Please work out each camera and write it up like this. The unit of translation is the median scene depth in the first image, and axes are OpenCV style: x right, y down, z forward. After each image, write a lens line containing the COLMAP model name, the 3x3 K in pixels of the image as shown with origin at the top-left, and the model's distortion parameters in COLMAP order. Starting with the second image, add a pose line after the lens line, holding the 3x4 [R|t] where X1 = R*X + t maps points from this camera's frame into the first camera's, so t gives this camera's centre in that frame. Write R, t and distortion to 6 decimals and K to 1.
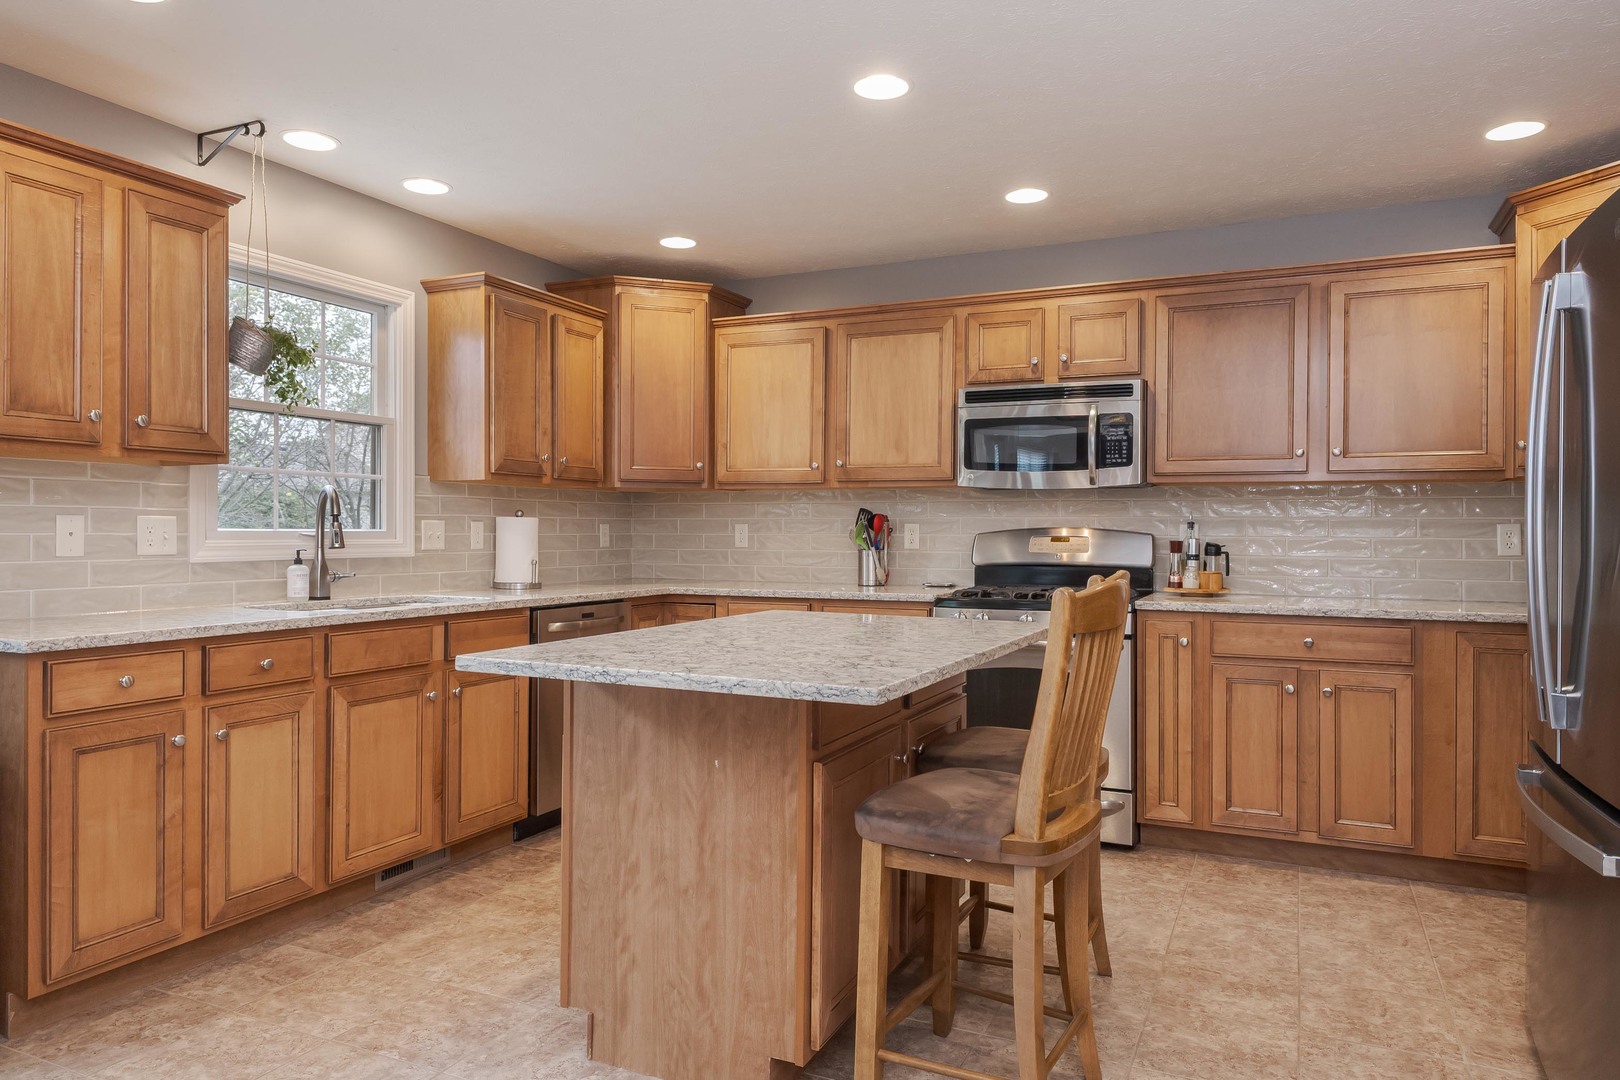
lens RADIAL K [[1087.2, 0, 812.8], [0, 1087.2, 533.4], [0, 0, 1]] dist [0.002224, 0.000612]
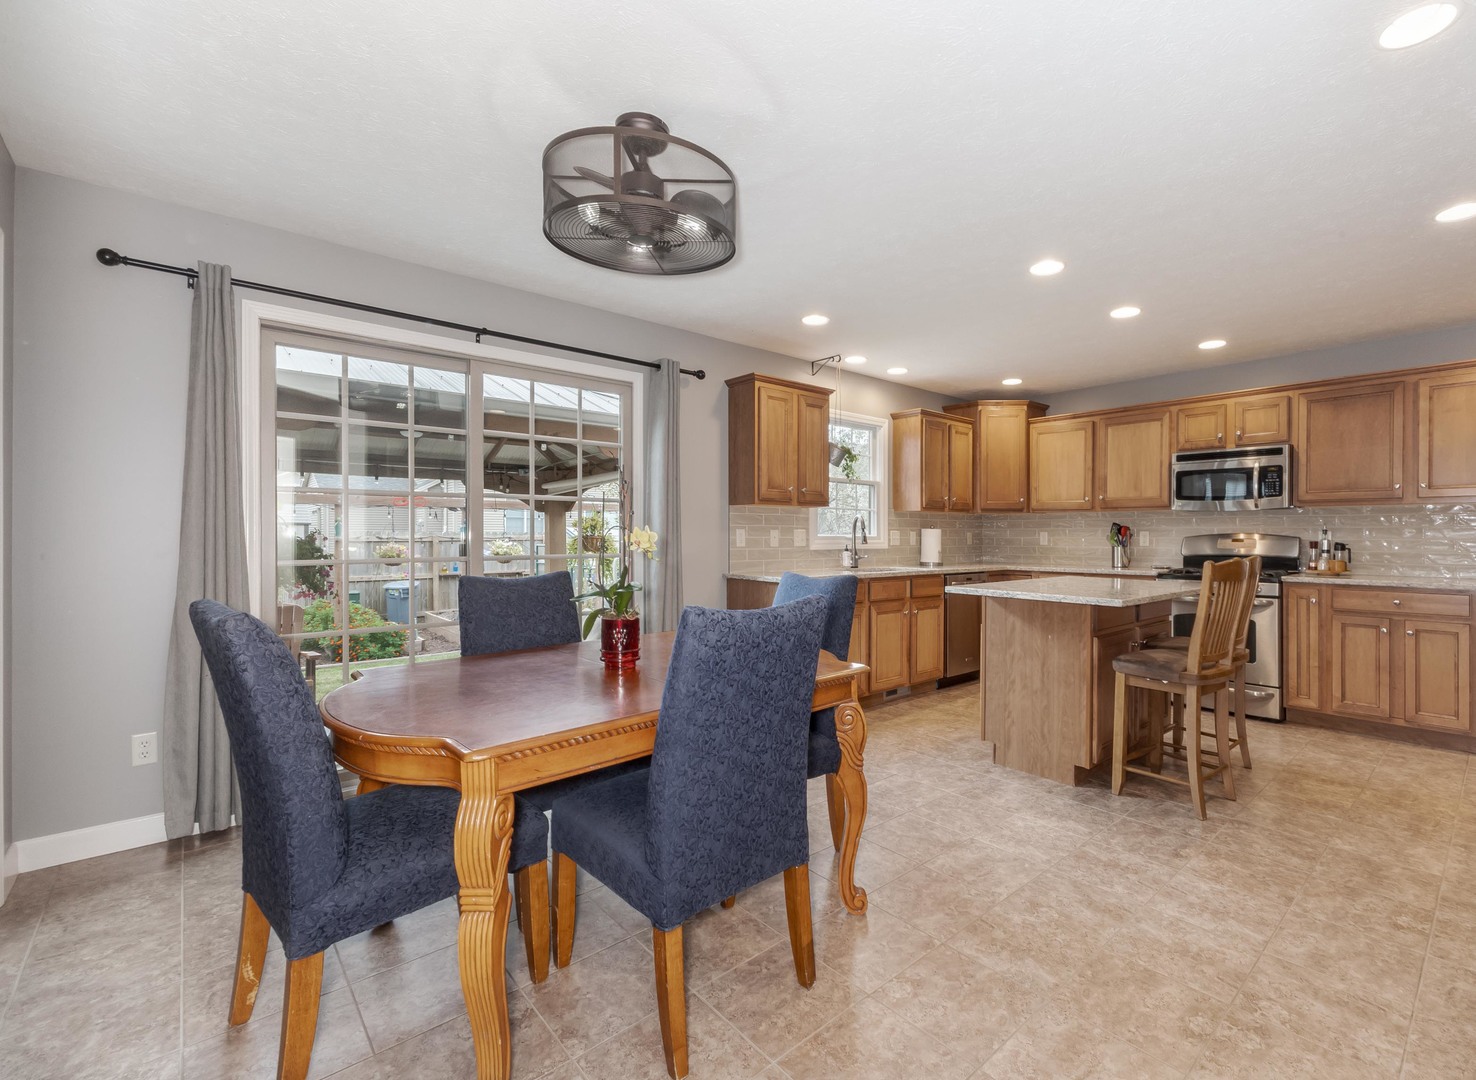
lens RADIAL K [[866.1, 0, 869.2], [0, 866.1, 539.1], [0, 0, 1]] dist [0.013184, 0.000242]
pose [[0.974157, -0.000745, -0.225872, -0.027281], [0.001069, 0.999999, 0.001315, 0.001138], [0.225870, -0.001522, 0.974156, -0.511965]]
